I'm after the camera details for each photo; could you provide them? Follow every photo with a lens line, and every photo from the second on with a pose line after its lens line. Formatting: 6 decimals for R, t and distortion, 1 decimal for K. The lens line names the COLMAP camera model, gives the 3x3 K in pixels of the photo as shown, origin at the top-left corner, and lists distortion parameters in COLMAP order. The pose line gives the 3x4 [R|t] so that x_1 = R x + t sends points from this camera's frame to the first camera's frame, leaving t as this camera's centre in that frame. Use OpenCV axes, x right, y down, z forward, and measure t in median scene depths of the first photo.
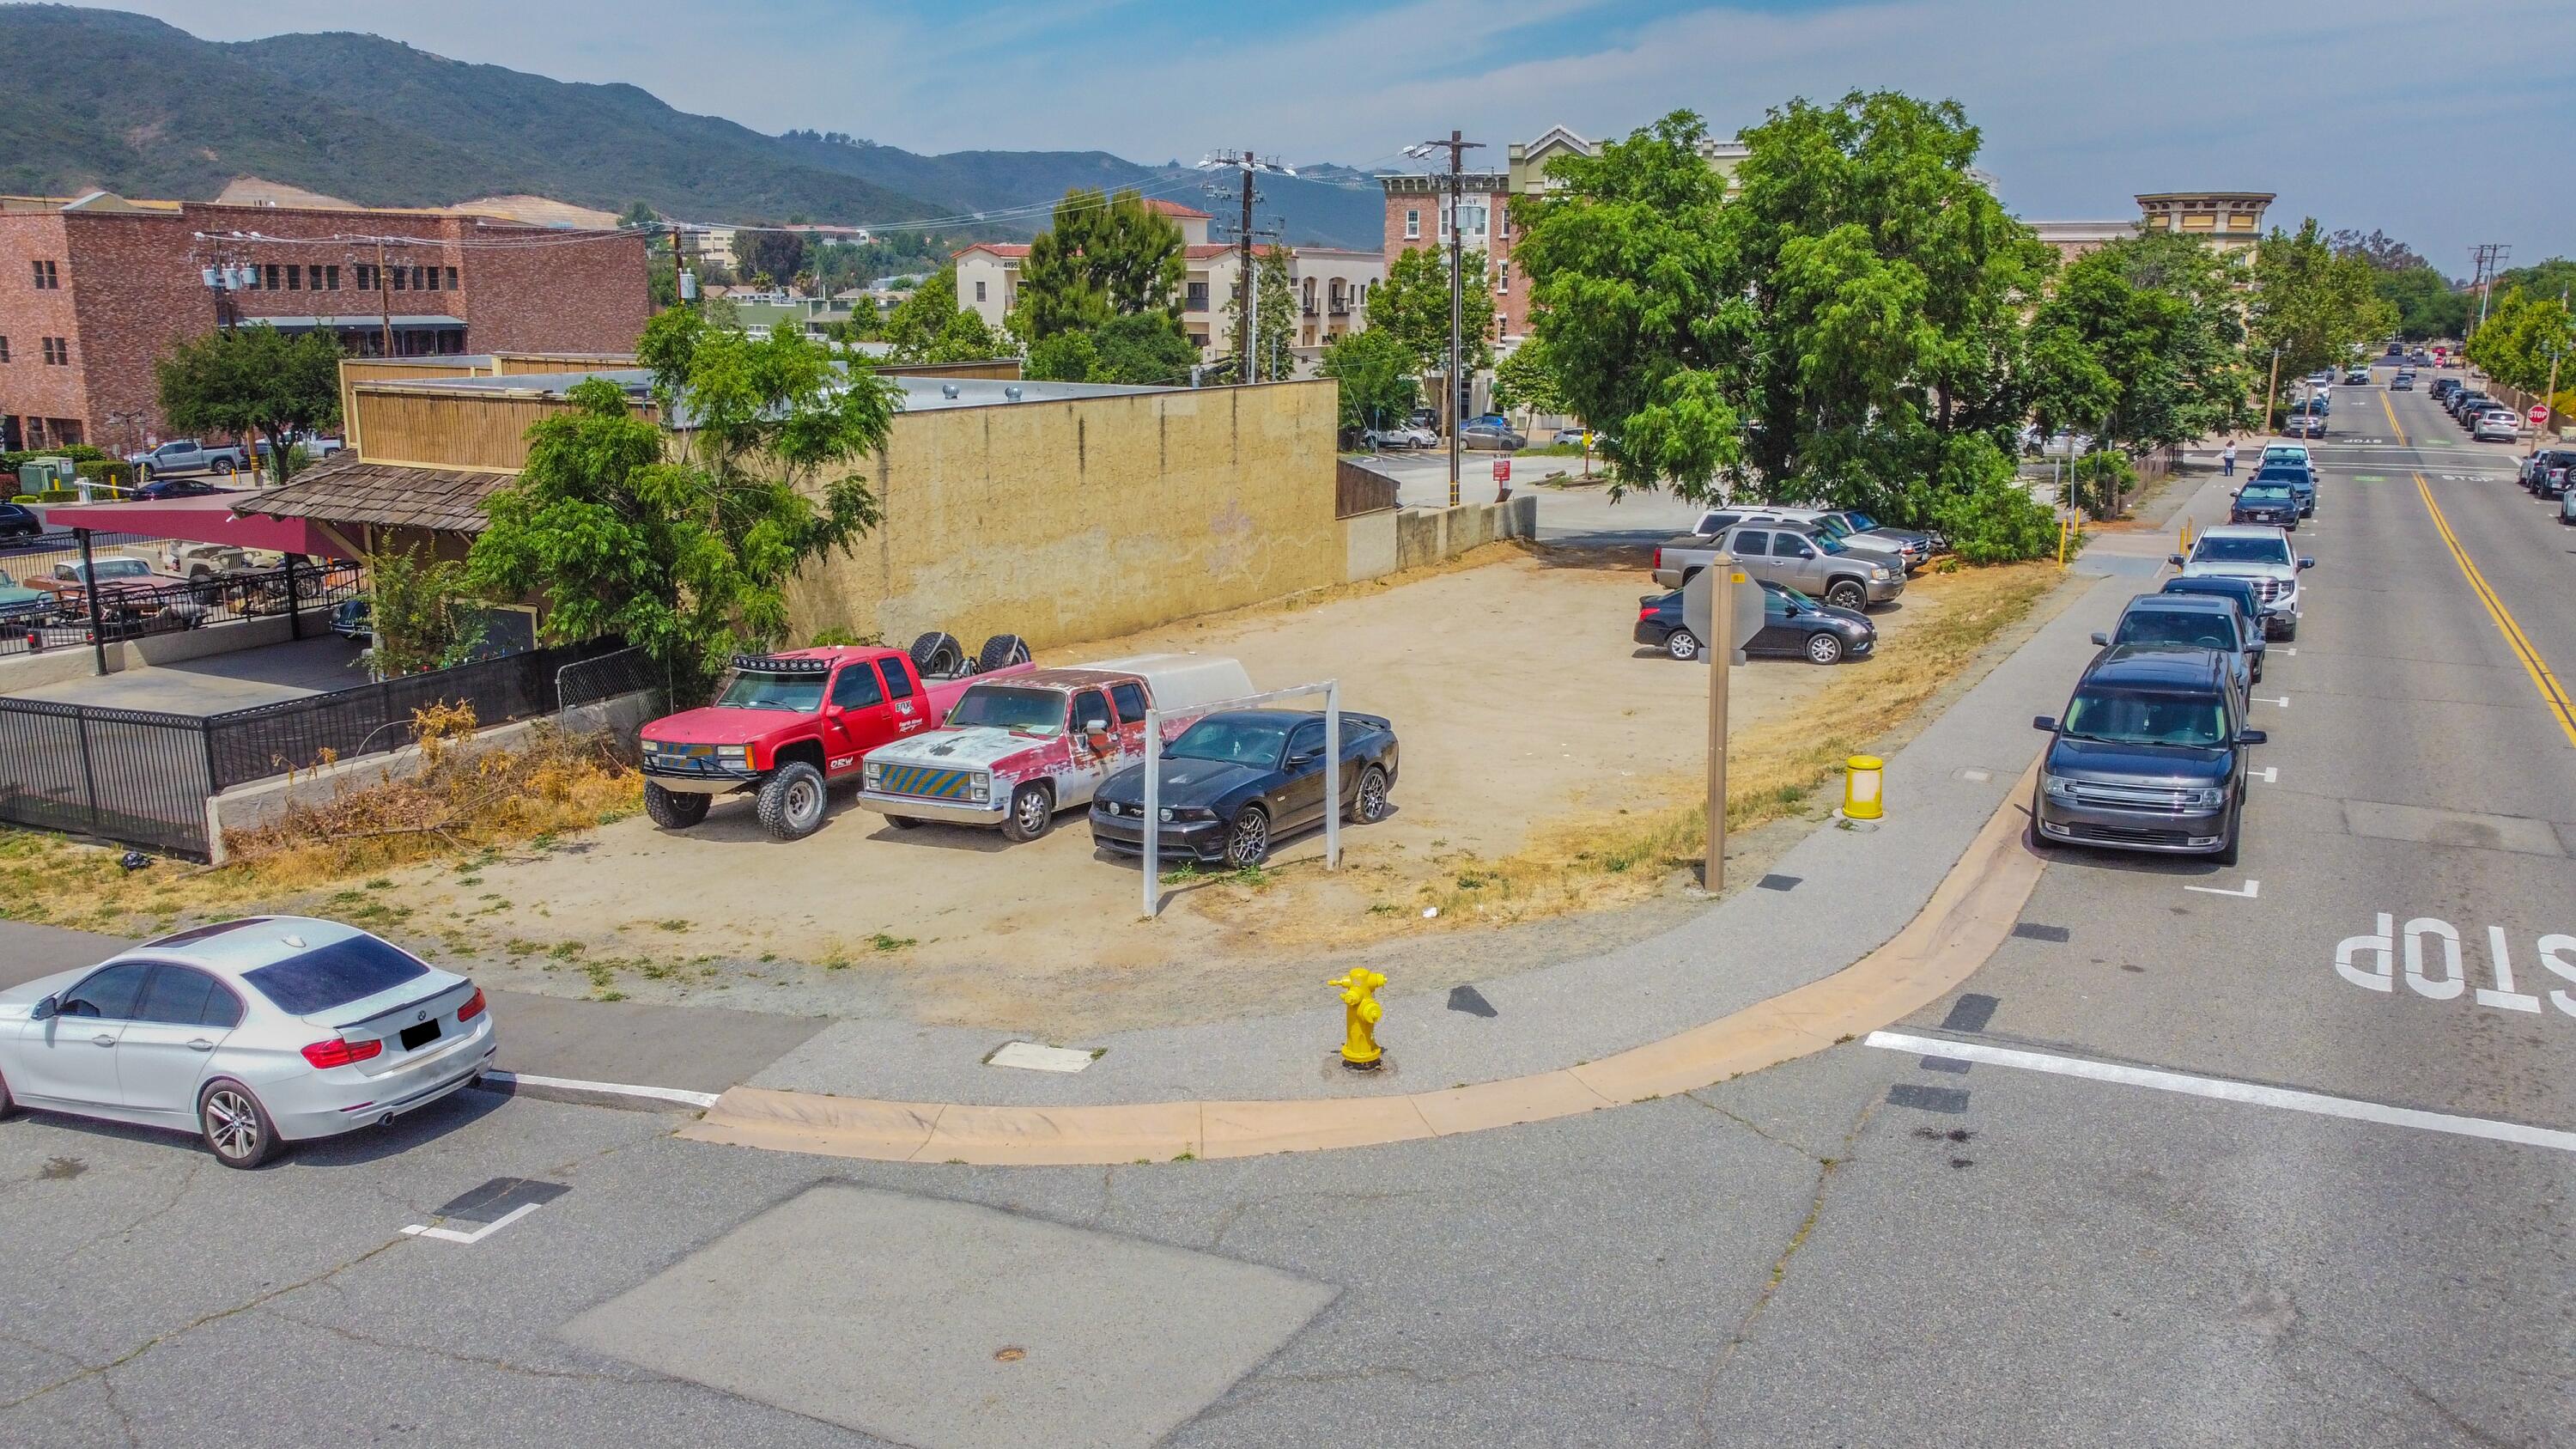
lens RADIAL K [[1977.2, 0, 1288.0], [0, 1977.2, 724.5], [0, 0, 1]] dist [0.001446, -0.003464]
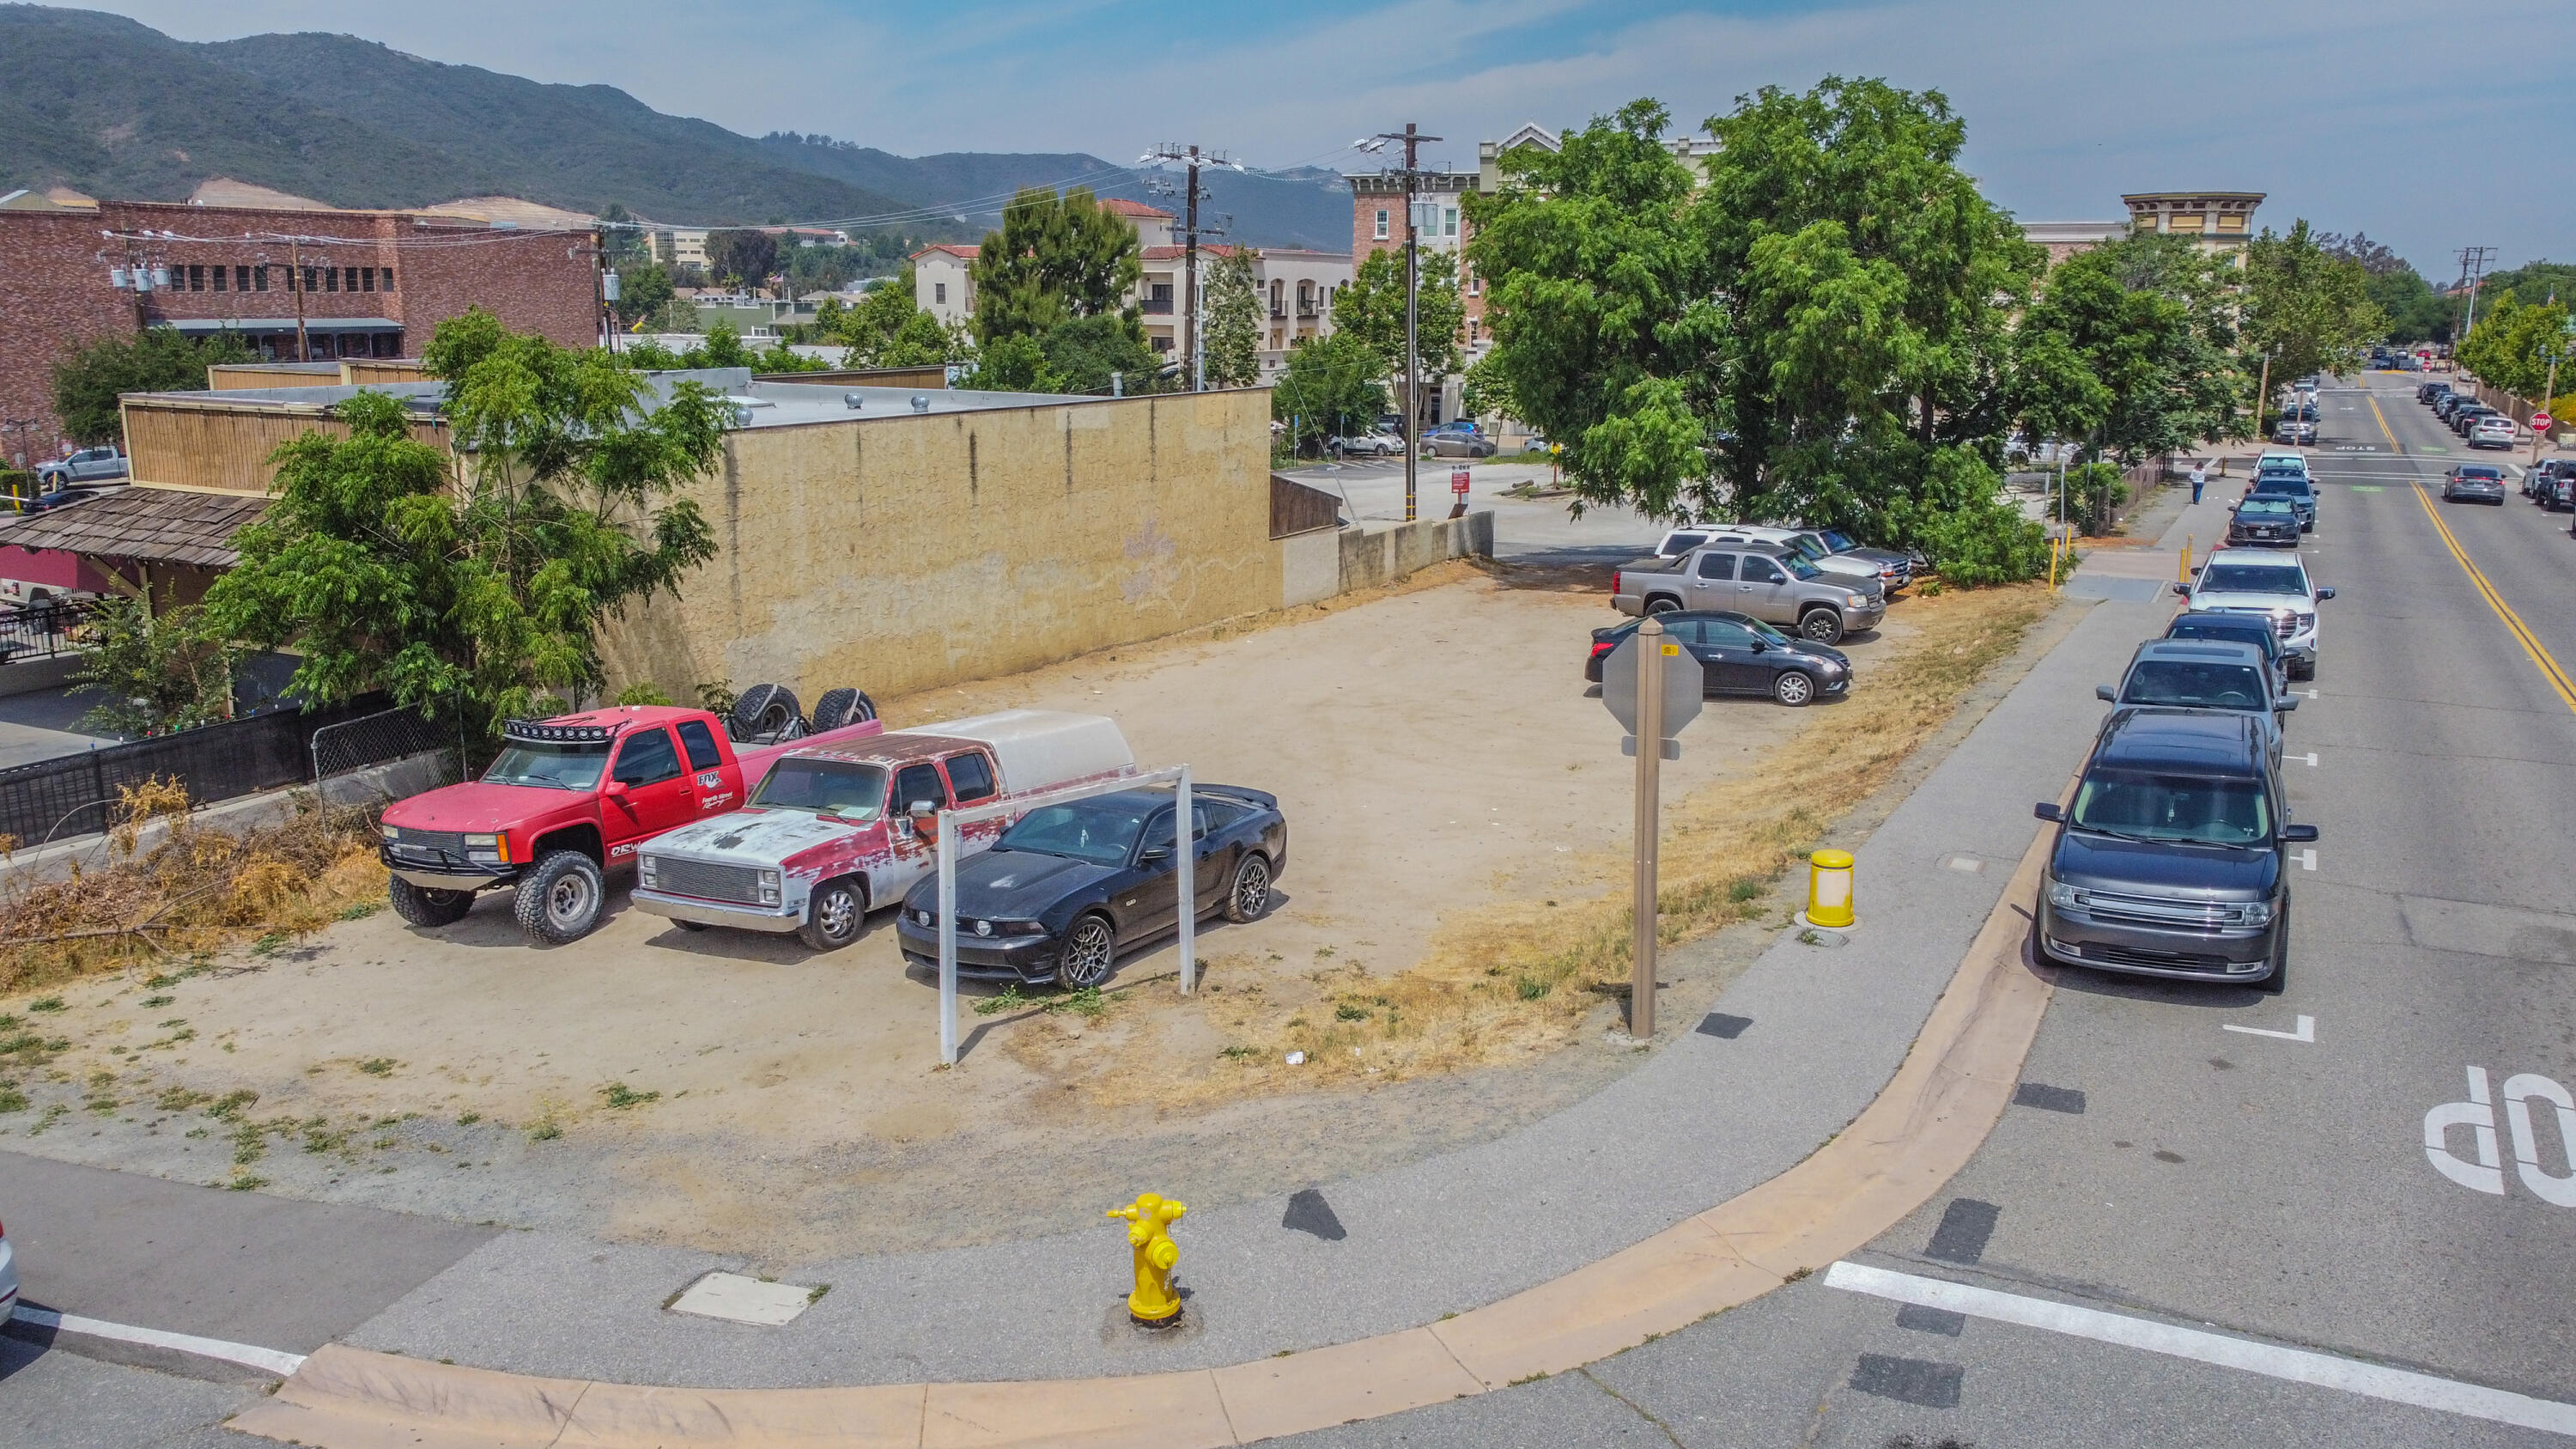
lens RADIAL K [[1976.1, 0, 1288.0], [0, 1976.1, 724.5], [0, 0, 1]] dist [-0.000167, -0.001194]
pose [[0.999969, -0.000994, 0.007826, 0.032842], [0.001002, 0.999999, -0.001046, -0.021245], [-0.007825, 0.001054, 0.999969, 0.099558]]
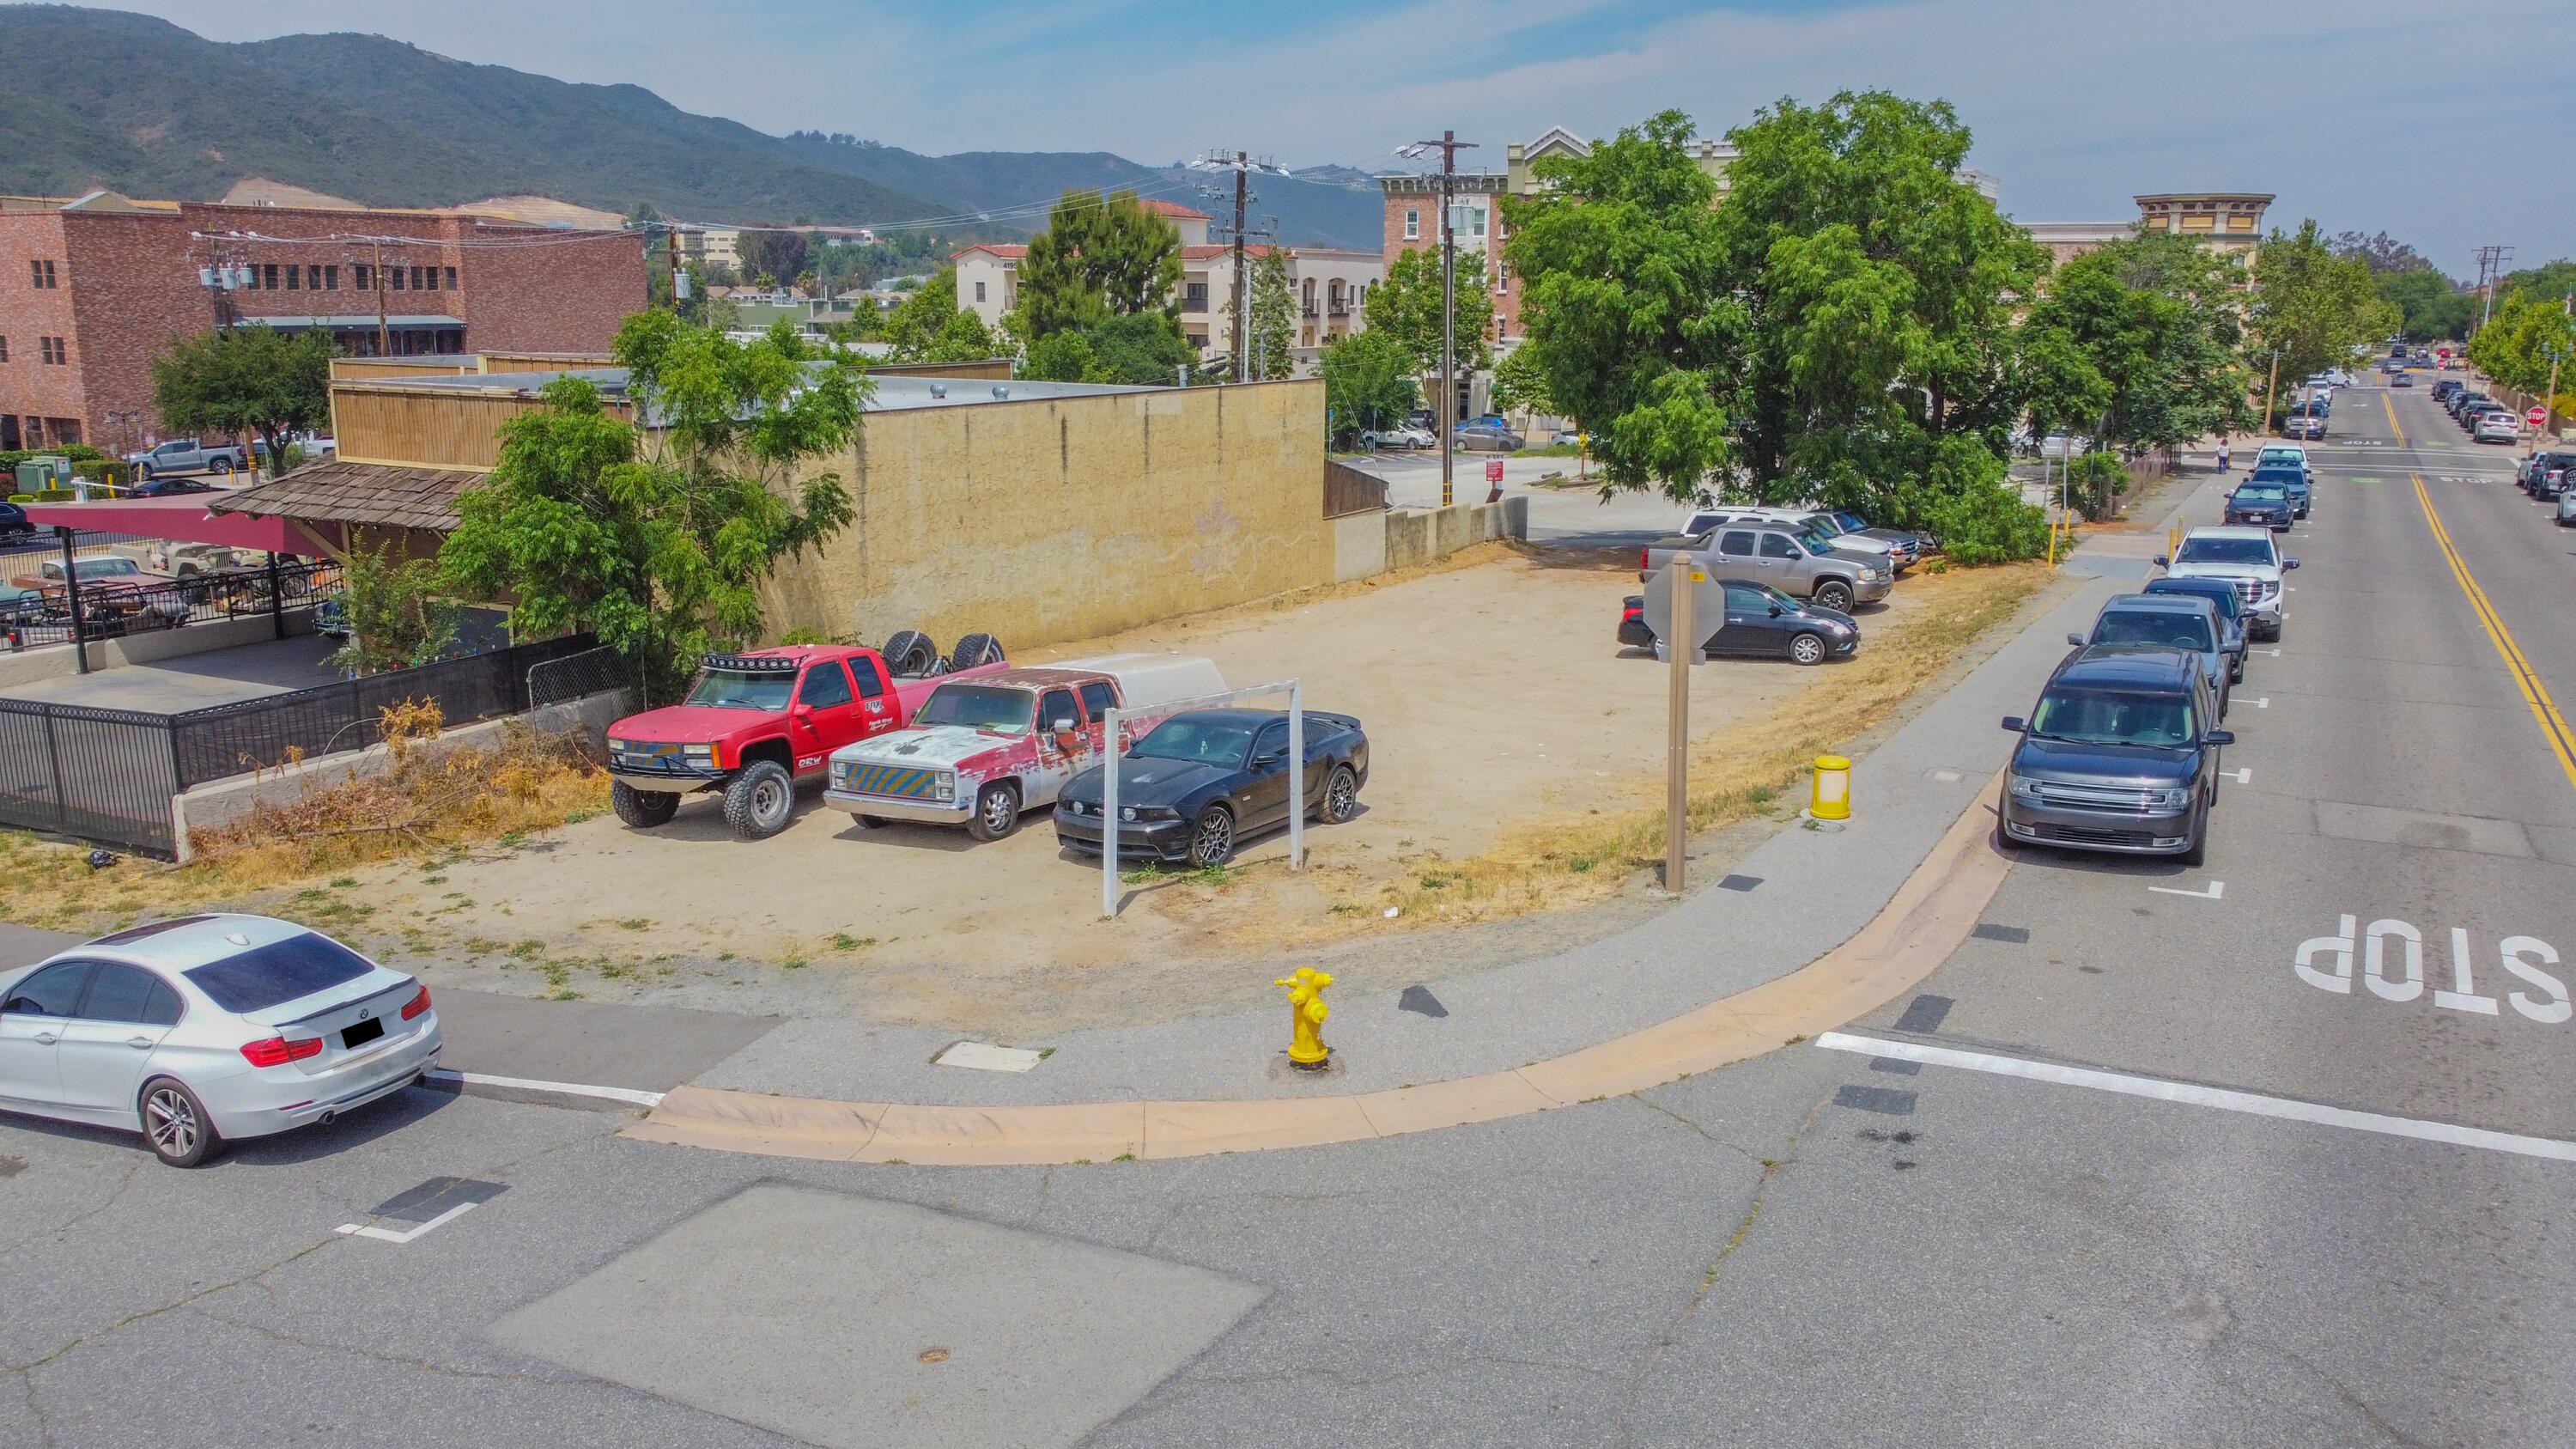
lens RADIAL K [[1977.2, 0, 1288.0], [0, 1977.2, 724.5], [0, 0, 1]] dist [0.001446, -0.003464]
pose [[0.999996, 0.001330, -0.002417, 0.011610], [-0.001331, 0.999999, -0.000564, 0.000530], [0.002416, 0.000567, 0.999997, 0.001915]]
